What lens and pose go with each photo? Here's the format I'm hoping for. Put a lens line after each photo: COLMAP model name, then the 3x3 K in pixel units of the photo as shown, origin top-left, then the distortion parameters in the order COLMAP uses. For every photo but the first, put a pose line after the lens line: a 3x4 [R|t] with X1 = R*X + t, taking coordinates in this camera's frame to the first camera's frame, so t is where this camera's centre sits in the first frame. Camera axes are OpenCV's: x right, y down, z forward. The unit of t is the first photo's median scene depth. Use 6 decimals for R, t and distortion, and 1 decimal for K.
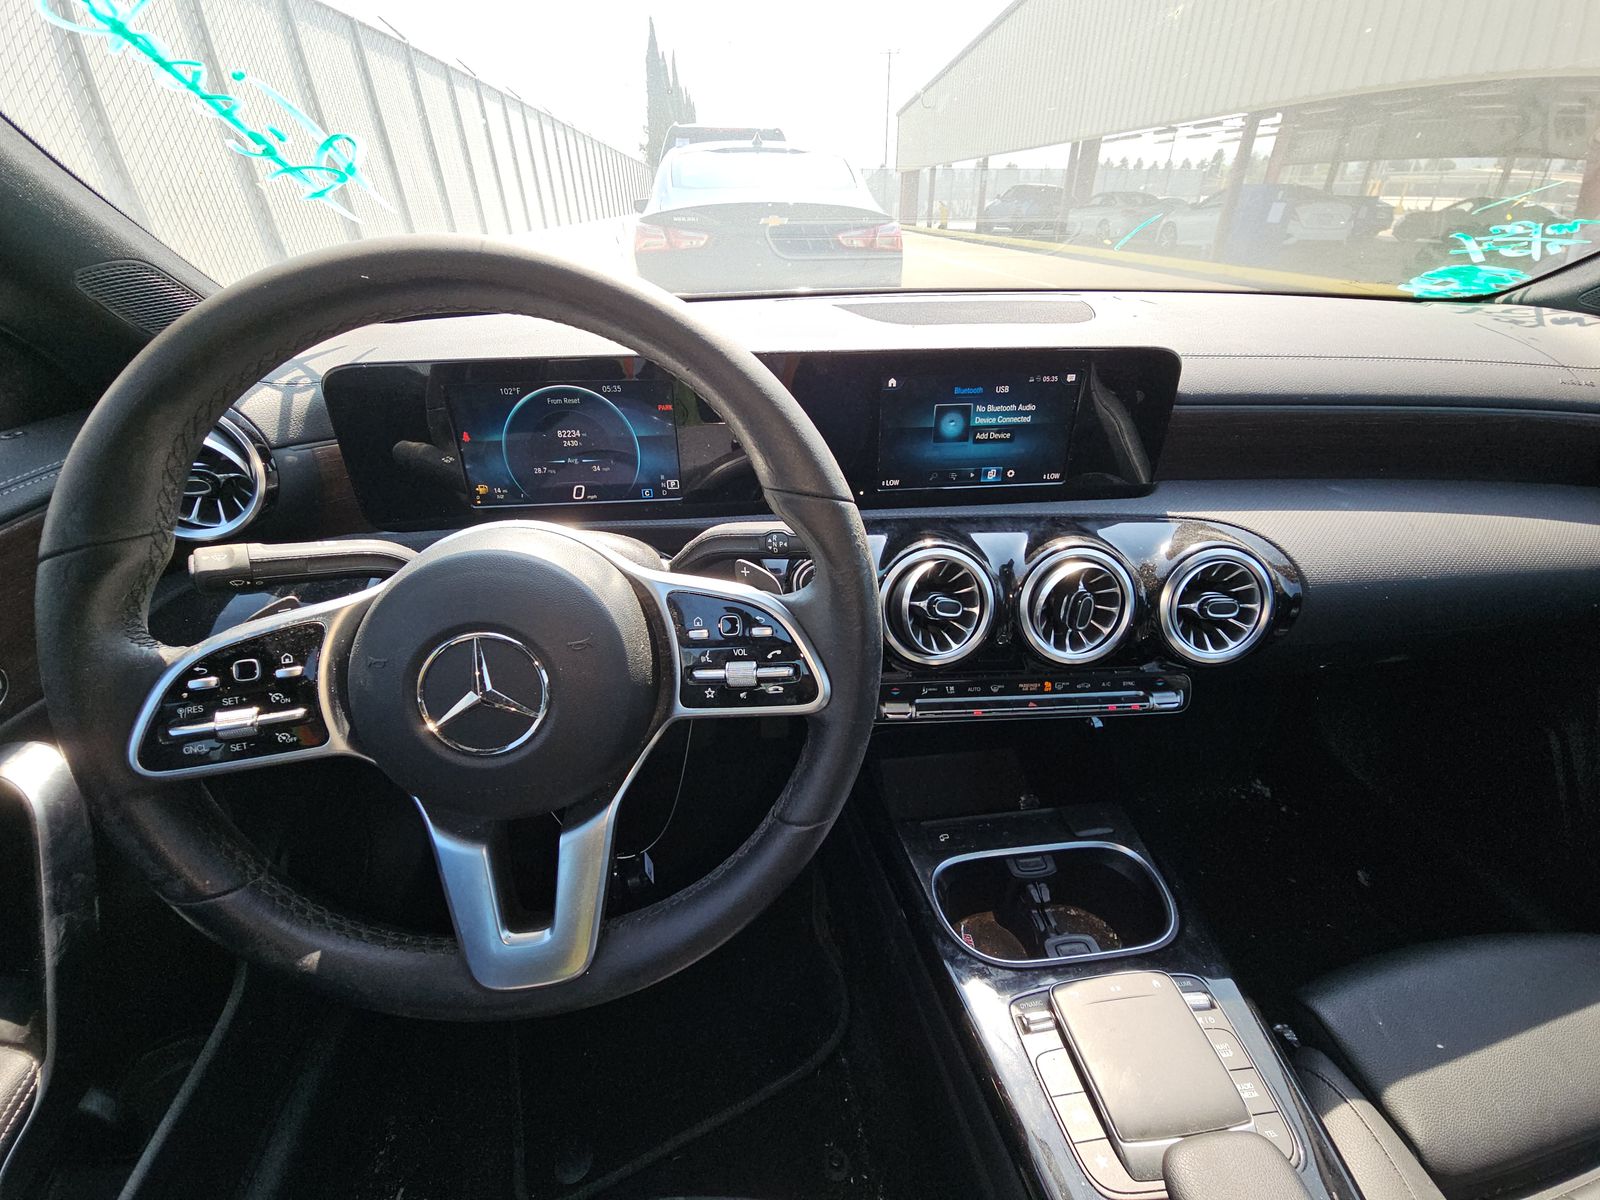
lens RADIAL K [[657.8, 0, 799.3], [0, 657.8, 590.3], [0, 0, 1]] dist [0.010345, -0.009203]
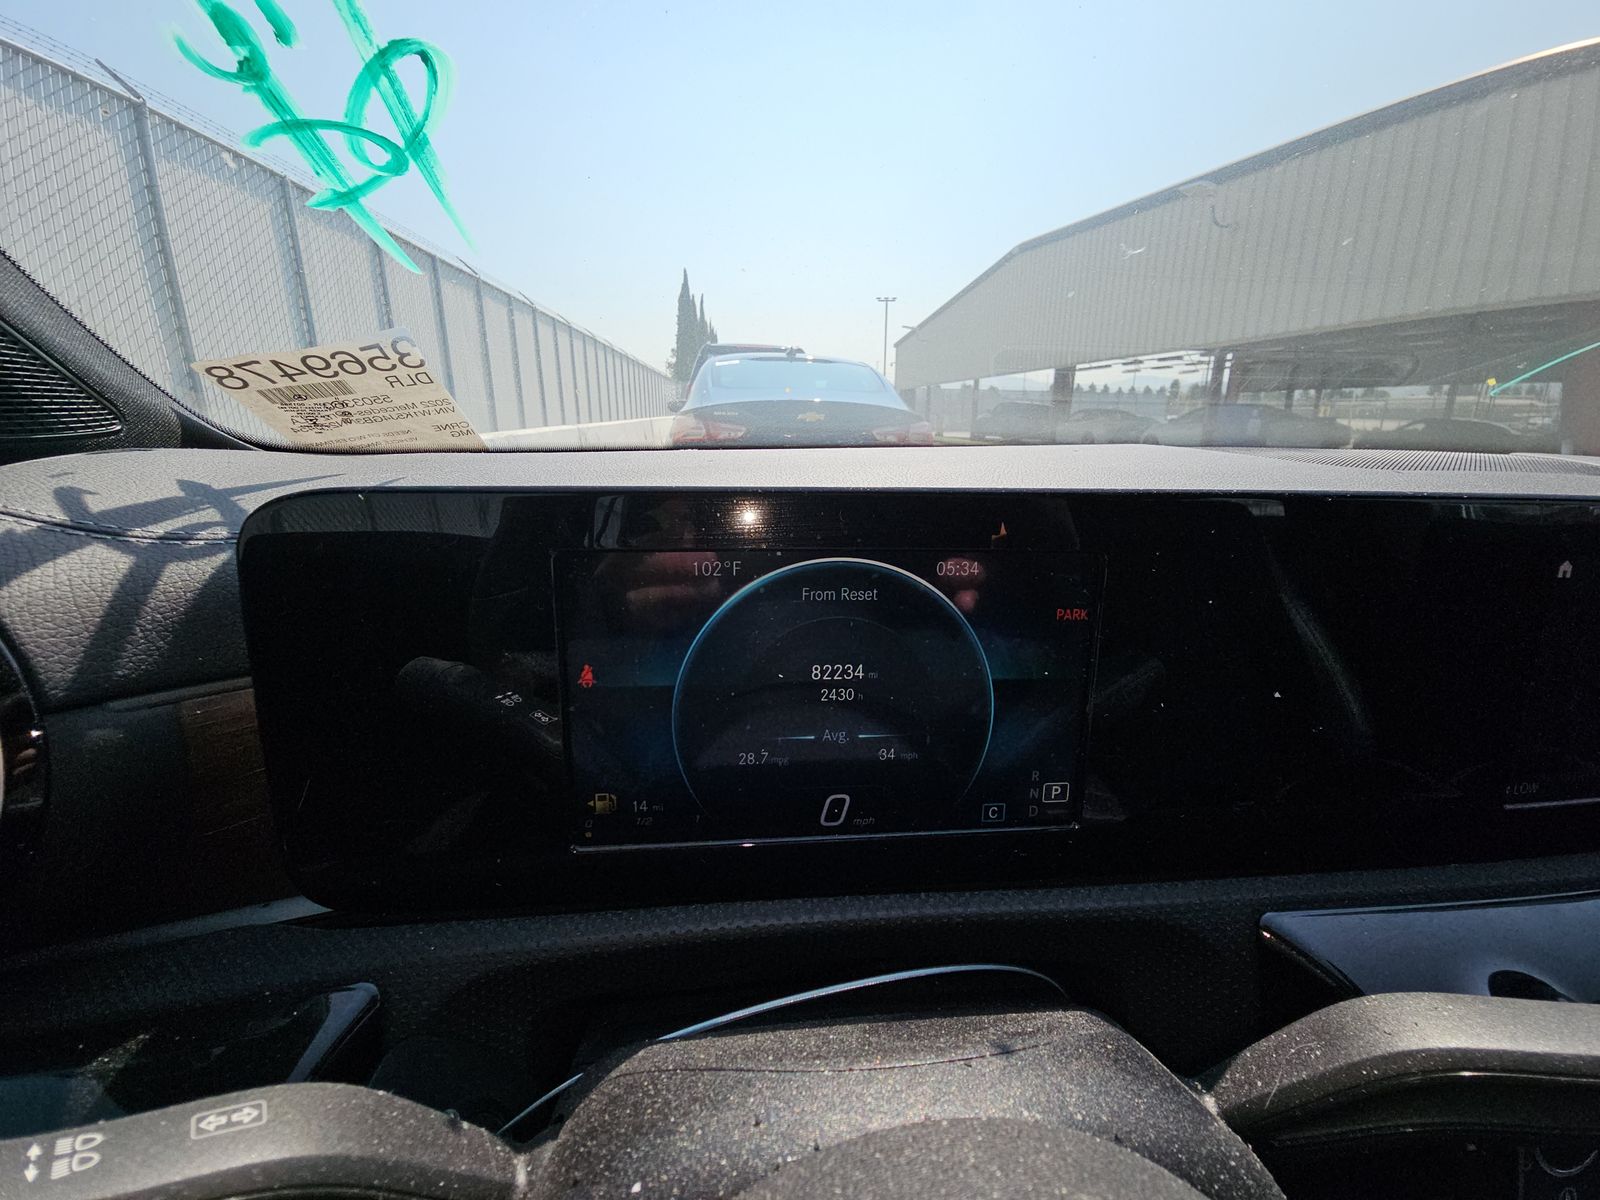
lens RADIAL K [[657.8, 0, 800.0], [0, 657.8, 583.3], [0, 0, 1]] dist [0.010345, -0.009203]
pose [[0.999723, 0.023525, 0.000344, -0.380123], [-0.022521, 0.961090, -0.275315, -0.181050], [-0.006807, 0.275231, 0.961354, 0.606220]]
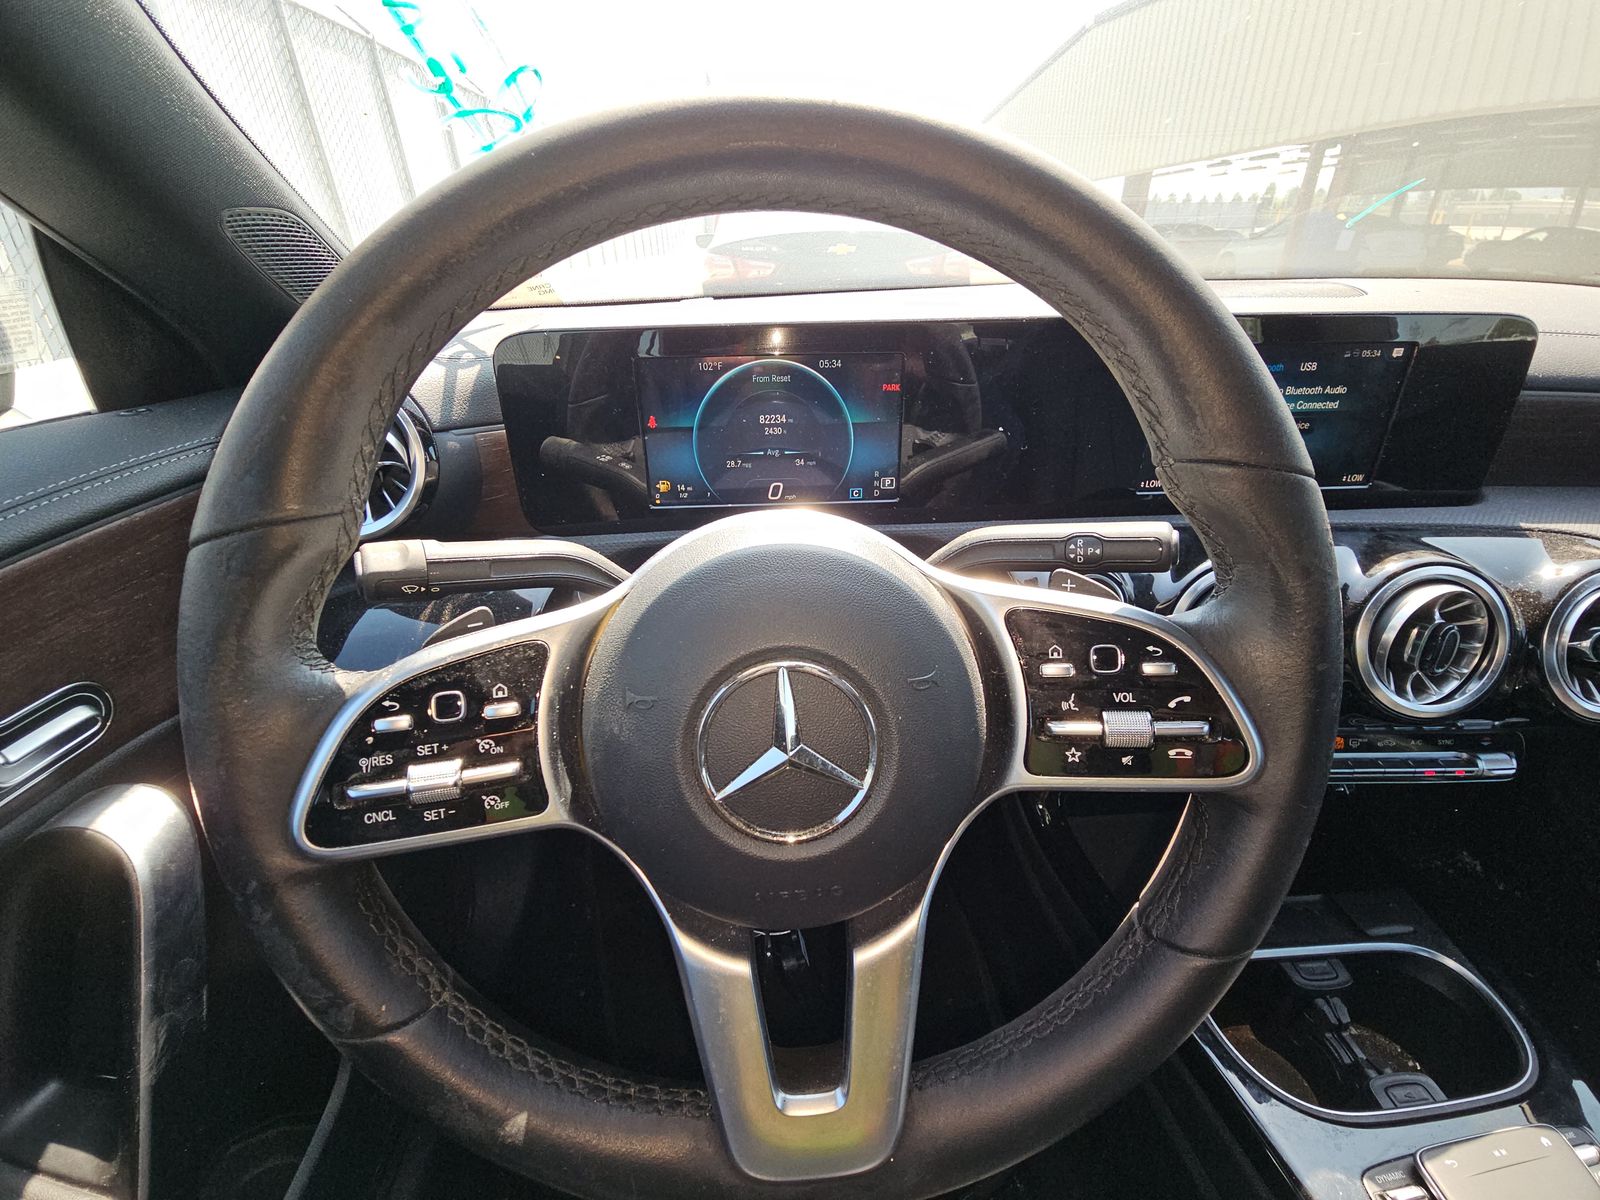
lens RADIAL K [[657.8, 0, 799.7], [0, 657.8, 588.6], [0, 0, 1]] dist [0.010345, -0.009203]
pose [[0.998171, 0.016443, -0.058168, -0.268824], [-0.019215, 0.998690, -0.047414, 0.012862], [0.057313, 0.048445, 0.997180, 0.193067]]
